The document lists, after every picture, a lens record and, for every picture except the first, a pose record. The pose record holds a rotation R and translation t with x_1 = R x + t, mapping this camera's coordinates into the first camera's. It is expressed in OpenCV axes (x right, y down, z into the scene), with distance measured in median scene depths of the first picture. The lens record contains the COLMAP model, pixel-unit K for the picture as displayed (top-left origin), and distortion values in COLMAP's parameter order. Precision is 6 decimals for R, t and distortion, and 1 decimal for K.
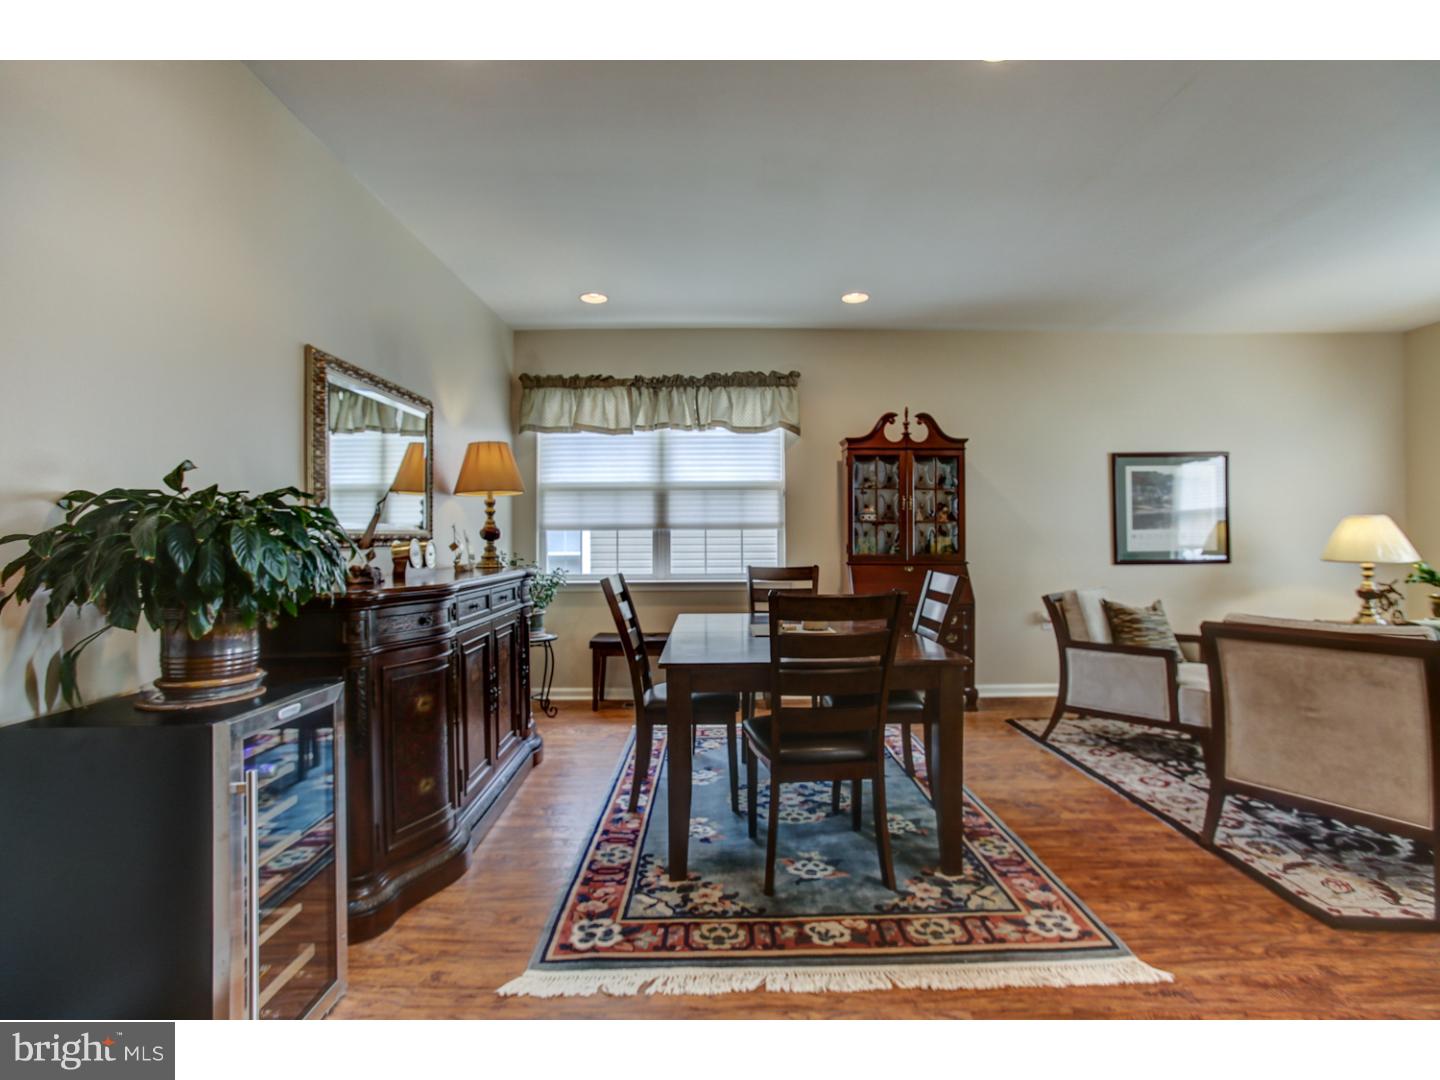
lens RADIAL K [[692.2, 0, 717.4], [0, 692.2, 531.3], [0, 0, 1]] dist [-0.024790, 0.013312]
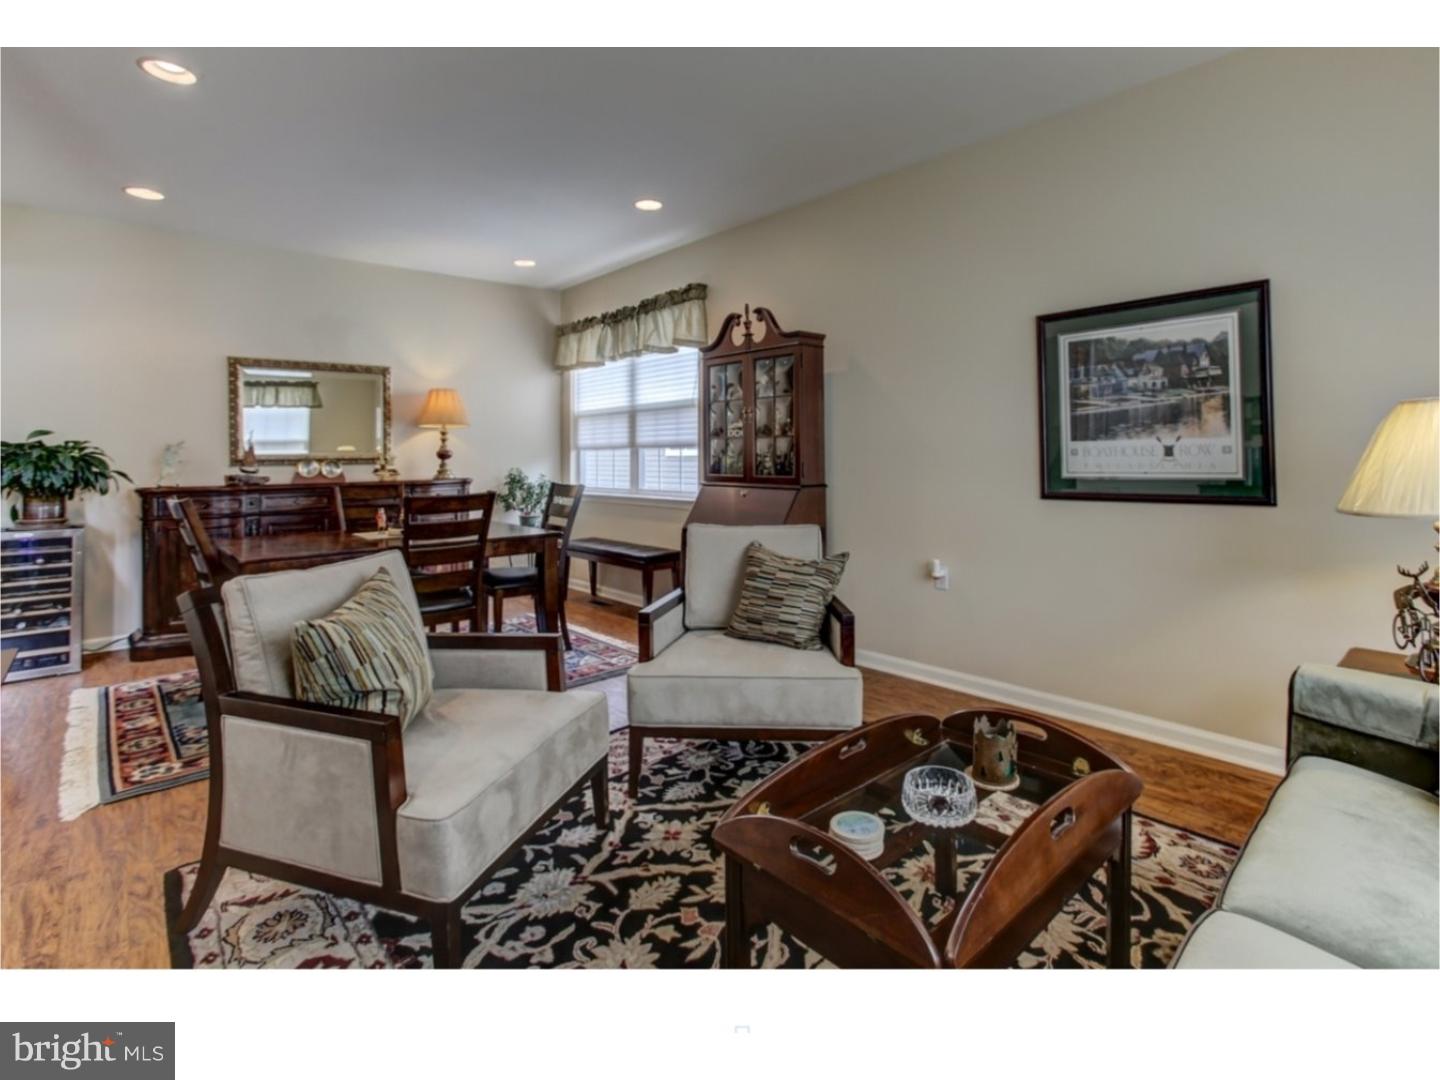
lens RADIAL K [[692.2, 0, 730.3], [0, 692.2, 454.1], [0, 0, 1]] dist [-0.024790, 0.013312]
pose [[0.668597, -0.004407, -0.743612, 1.097221], [0.014413, 0.999871, 0.007033, 0.001202], [0.743485, -0.015420, 0.668575, 0.494300]]
